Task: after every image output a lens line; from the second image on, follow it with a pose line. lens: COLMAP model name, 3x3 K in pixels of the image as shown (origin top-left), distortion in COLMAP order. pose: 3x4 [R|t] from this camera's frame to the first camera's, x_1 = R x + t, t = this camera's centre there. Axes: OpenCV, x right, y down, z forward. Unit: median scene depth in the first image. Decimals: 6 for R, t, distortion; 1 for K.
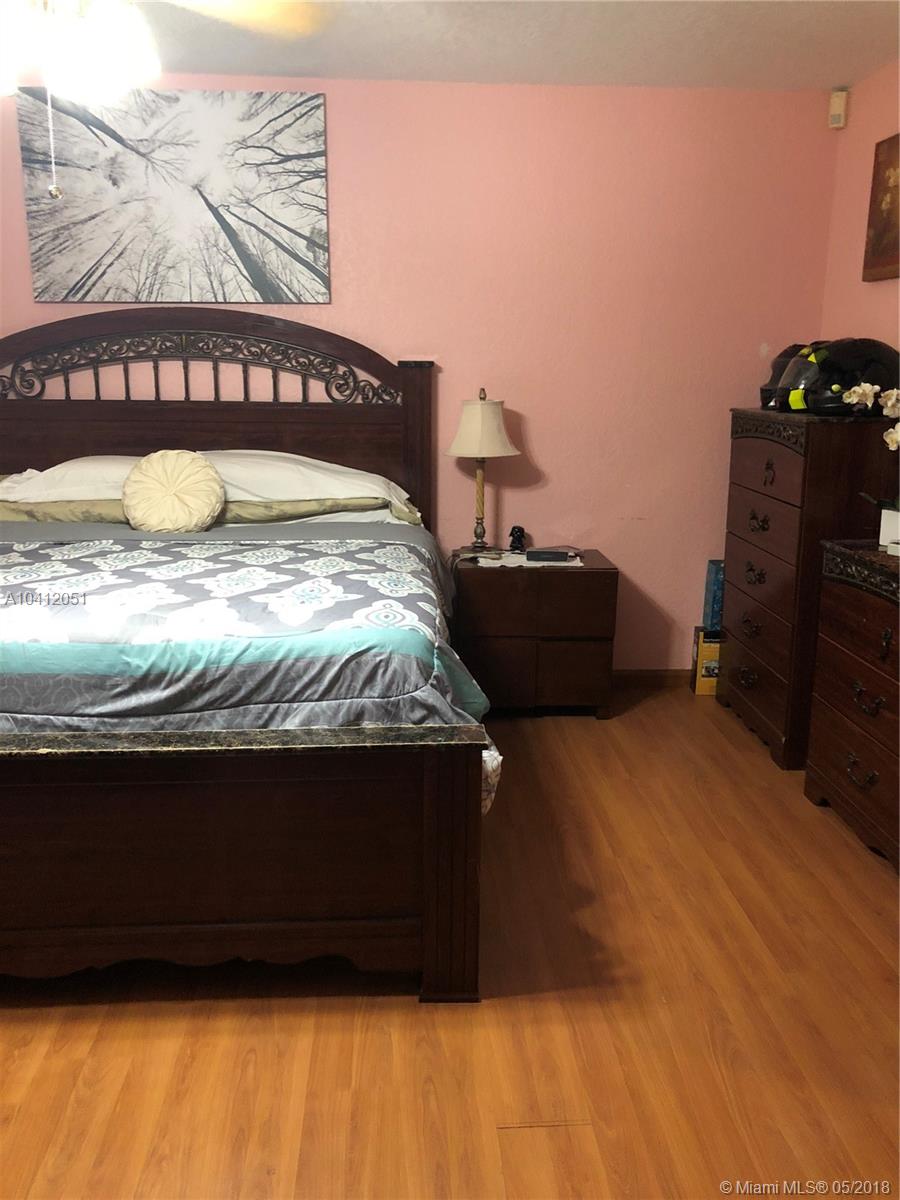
lens RADIAL K [[997.1, 0, 453.9], [0, 997.1, 593.7], [0, 0, 1]] dist [0.060012, -0.064318]
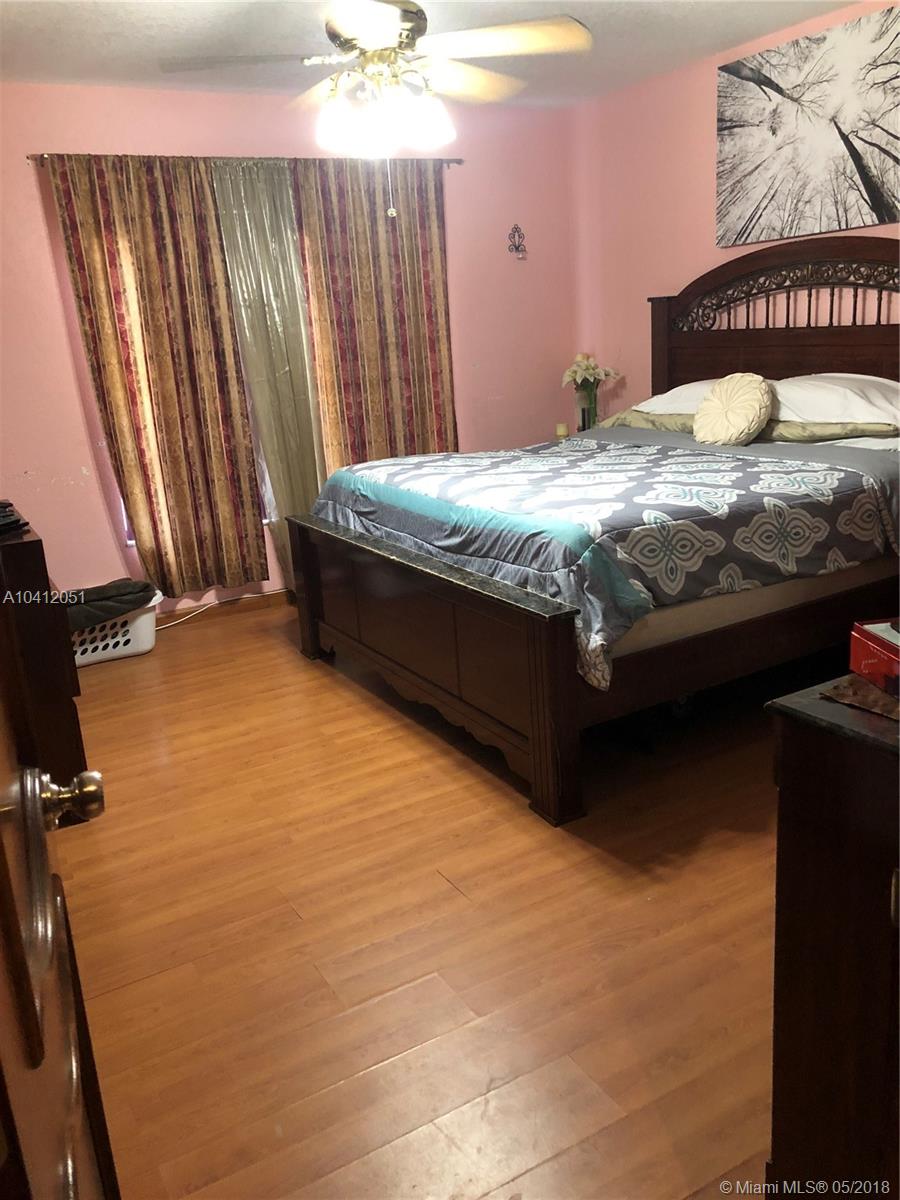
lens RADIAL K [[997.1, 0, 486.5], [0, 997.1, 608.4], [0, 0, 1]] dist [0.060012, -0.064318]
pose [[0.446754, 0.214103, -0.868660, 0.628803], [-0.135017, 0.975957, 0.171110, -0.036510], [0.884410, 0.040840, 0.464921, 0.212630]]
